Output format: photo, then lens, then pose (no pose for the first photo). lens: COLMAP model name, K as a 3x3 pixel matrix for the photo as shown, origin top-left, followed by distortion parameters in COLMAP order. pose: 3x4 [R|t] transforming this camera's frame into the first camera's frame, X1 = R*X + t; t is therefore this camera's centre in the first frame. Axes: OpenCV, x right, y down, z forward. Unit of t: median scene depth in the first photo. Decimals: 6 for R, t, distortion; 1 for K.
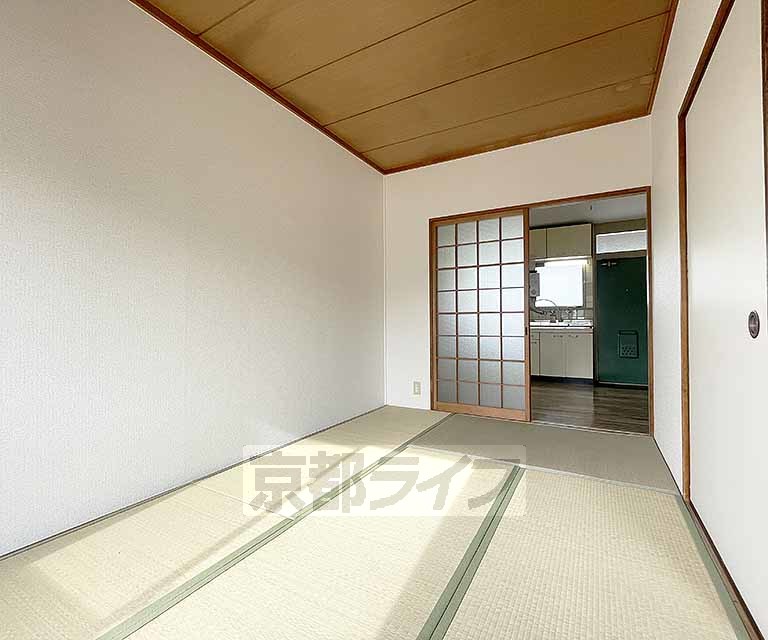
lens RADIAL K [[352.6, 0, 404.3], [0, 352.6, 317.1], [0, 0, 1]] dist [-0.000642, -0.000329]
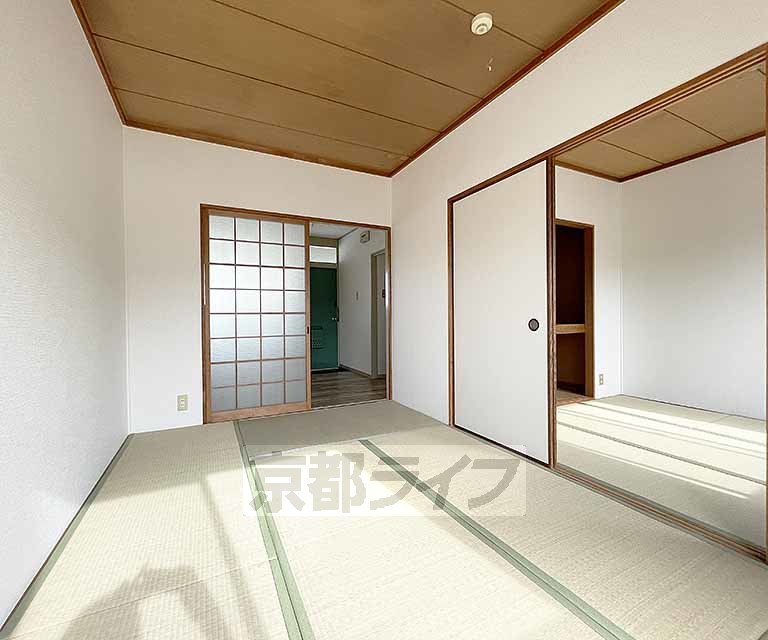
lens RADIAL K [[341.2, 0, 384.0], [0, 341.2, 320.0], [0, 0, 1]] dist [0.000305, 0.000015]
pose [[0.584426, -0.002756, 0.811443, -0.368067], [0.000810, 0.999996, 0.002812, 0.004666], [-0.811447, -0.000986, 0.584425, 0.160137]]
